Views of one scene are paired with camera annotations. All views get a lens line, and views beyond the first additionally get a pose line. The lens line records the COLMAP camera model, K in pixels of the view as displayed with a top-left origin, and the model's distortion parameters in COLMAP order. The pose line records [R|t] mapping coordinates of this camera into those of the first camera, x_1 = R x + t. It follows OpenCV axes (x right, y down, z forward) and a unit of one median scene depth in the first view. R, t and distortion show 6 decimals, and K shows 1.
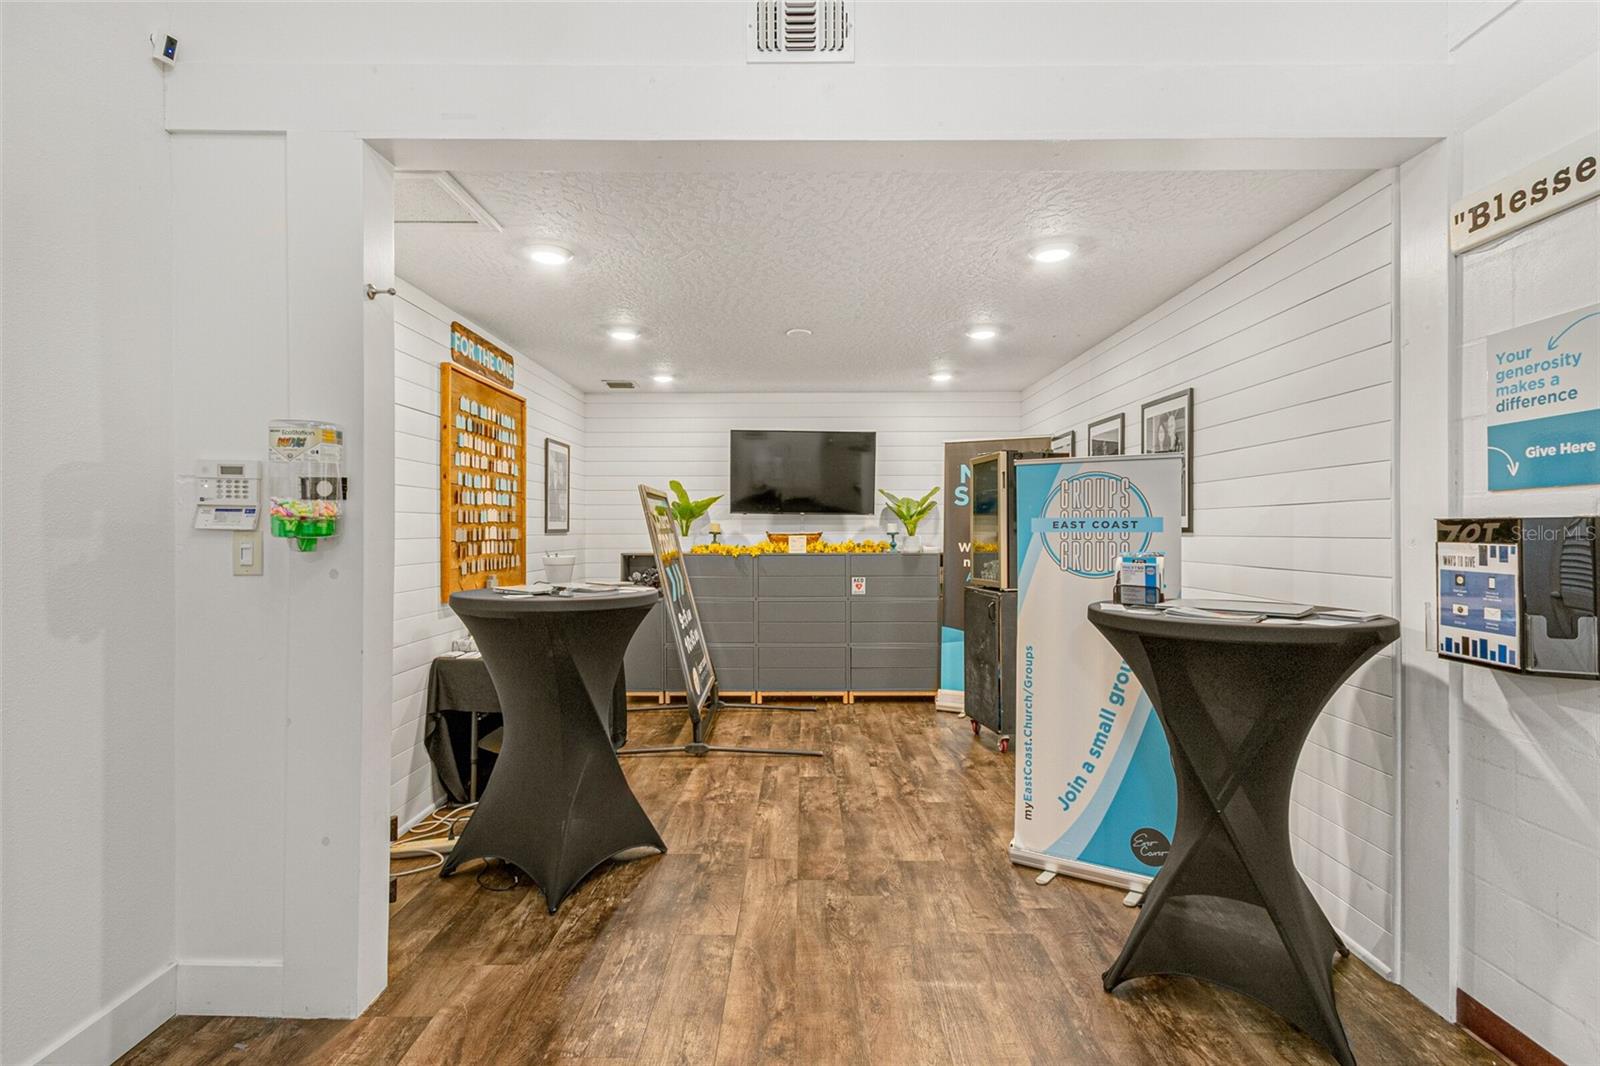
lens RADIAL K [[760.0, 0, 798.8], [0, 760.0, 525.4], [0, 0, 1]] dist [0.003384, 0.000006]
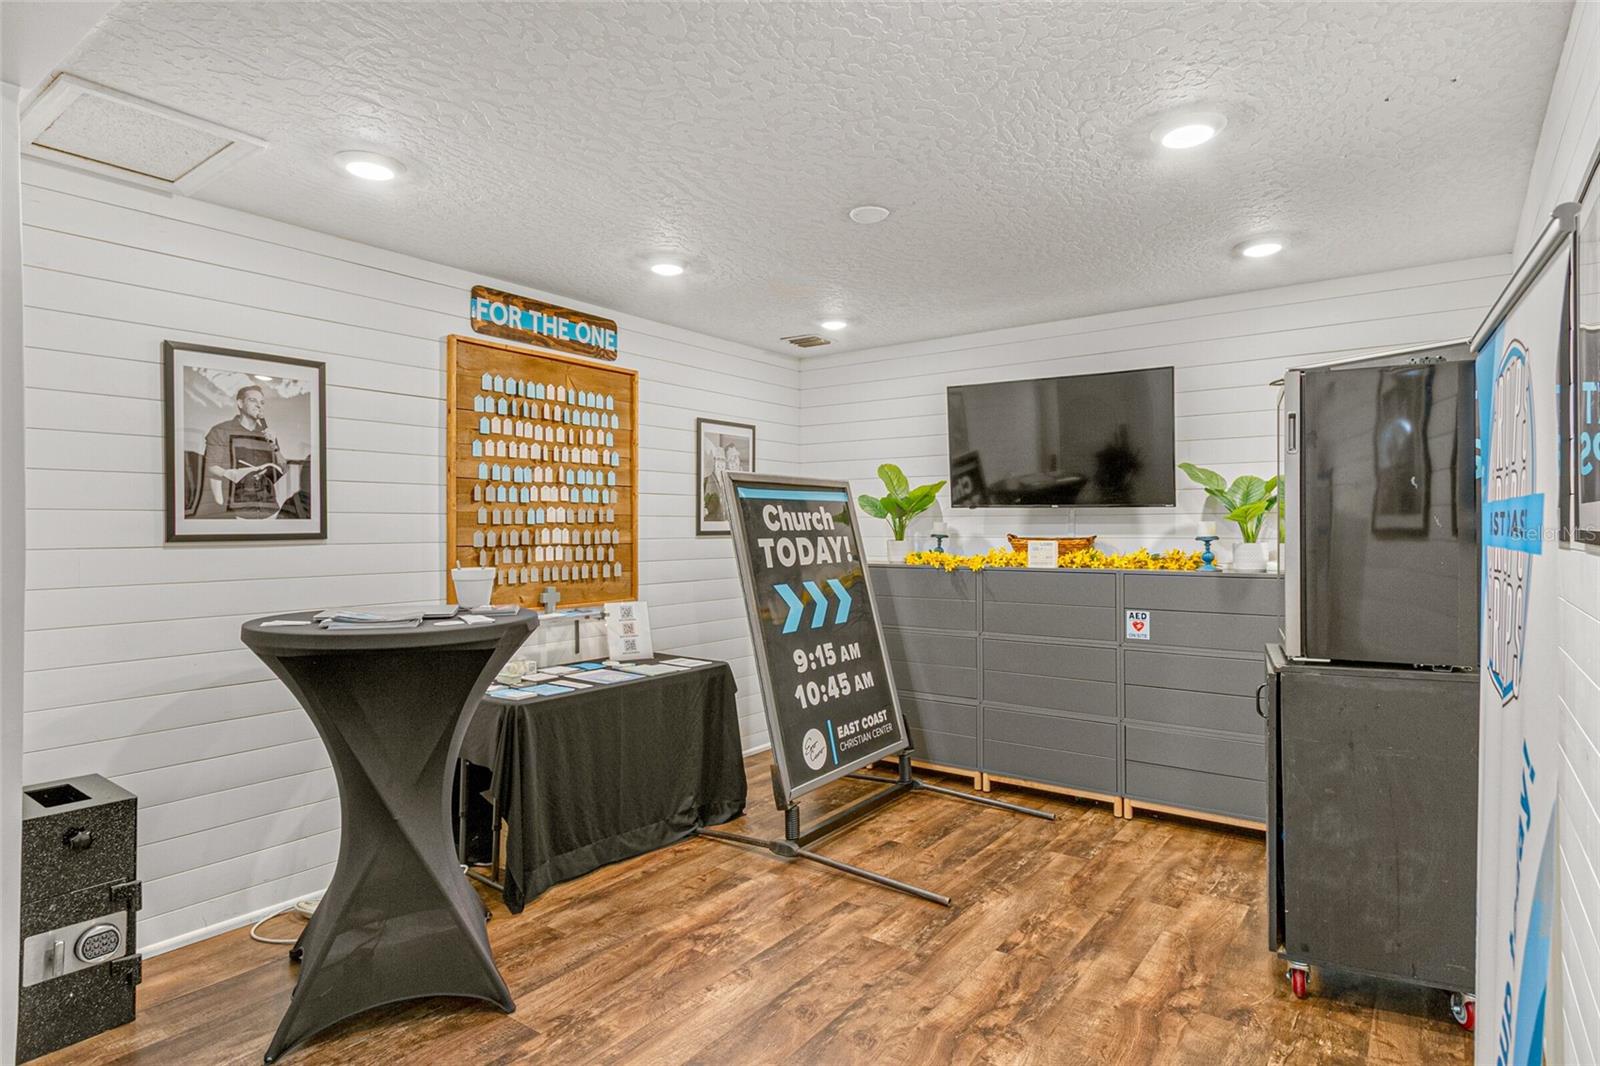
lens RADIAL K [[860.5, 0, 799.3], [0, 860.5, 525.8], [0, 0, 1]] dist [0.005112, 0.000575]
pose [[0.807964, -0.002846, -0.589225, 0.389377], [0.004110, 0.999991, 0.000805, -0.001253], [0.589217, -0.003072, 0.807969, 0.430171]]
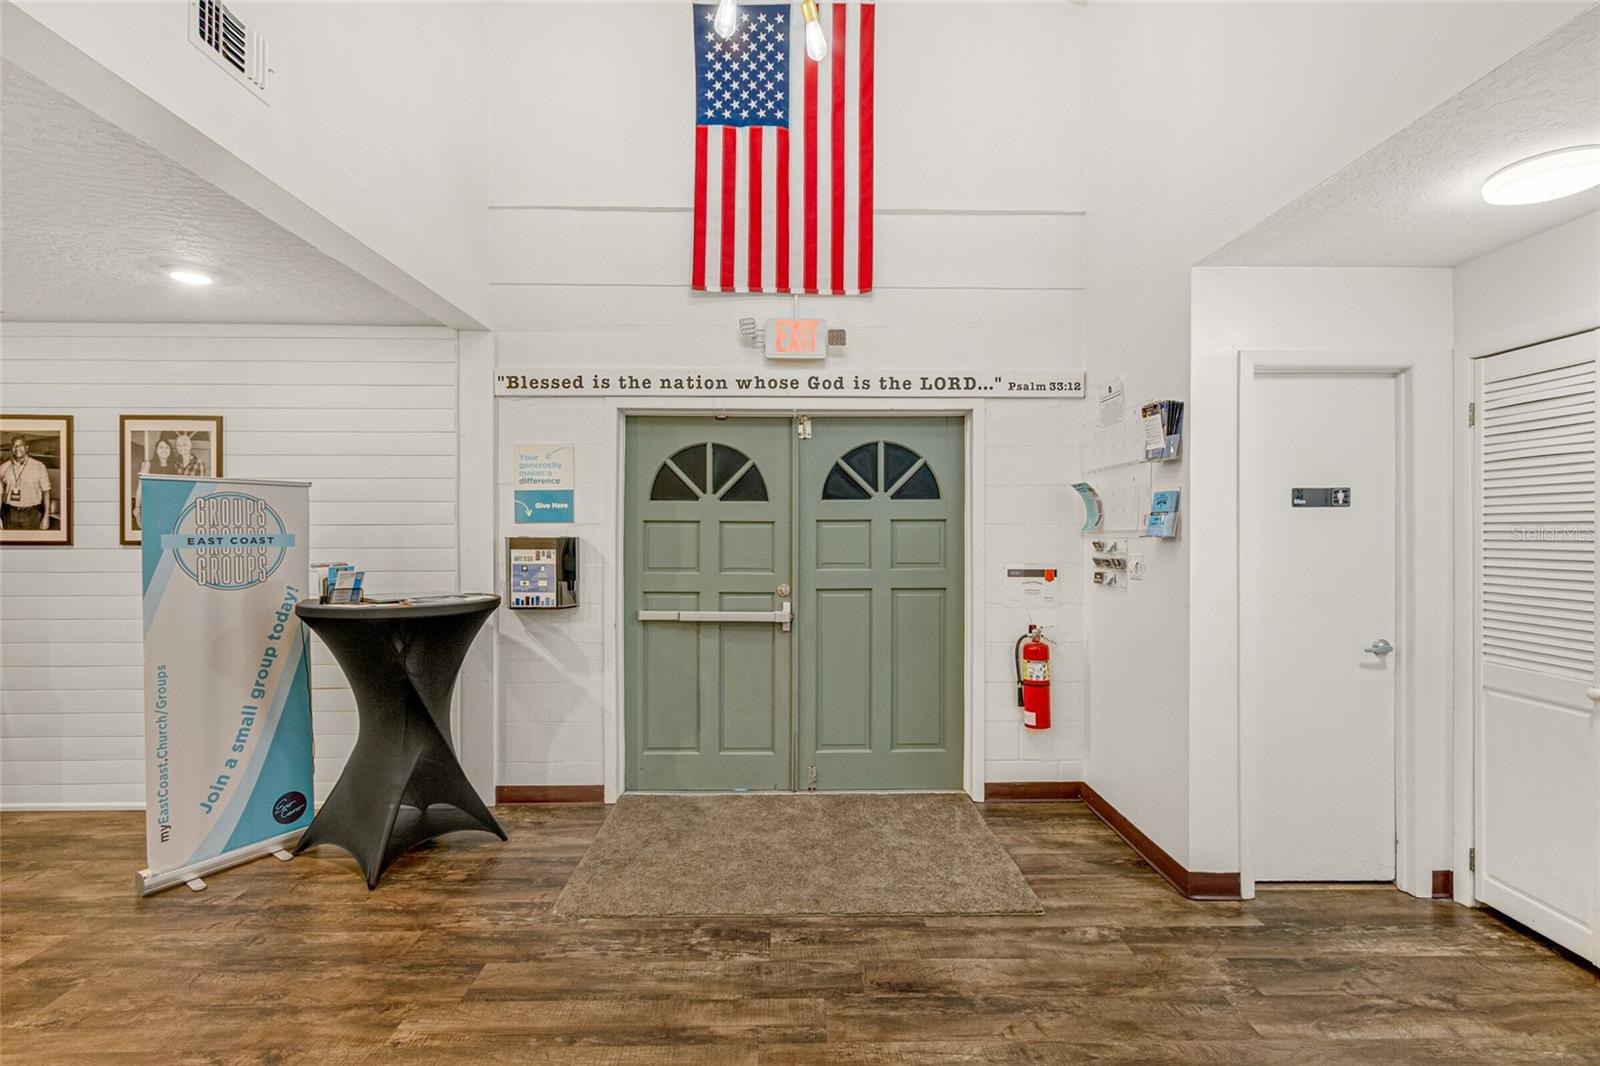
lens RADIAL K [[760.0, 0, 798.8], [0, 760.0, 525.4], [0, 0, 1]] dist [0.003384, 0.000006]
pose [[-0.026973, 0.006805, 0.999613, -0.719372], [-0.004448, 0.999966, -0.006927, -0.018875], [-0.999626, -0.004633, -0.026942, 0.213296]]
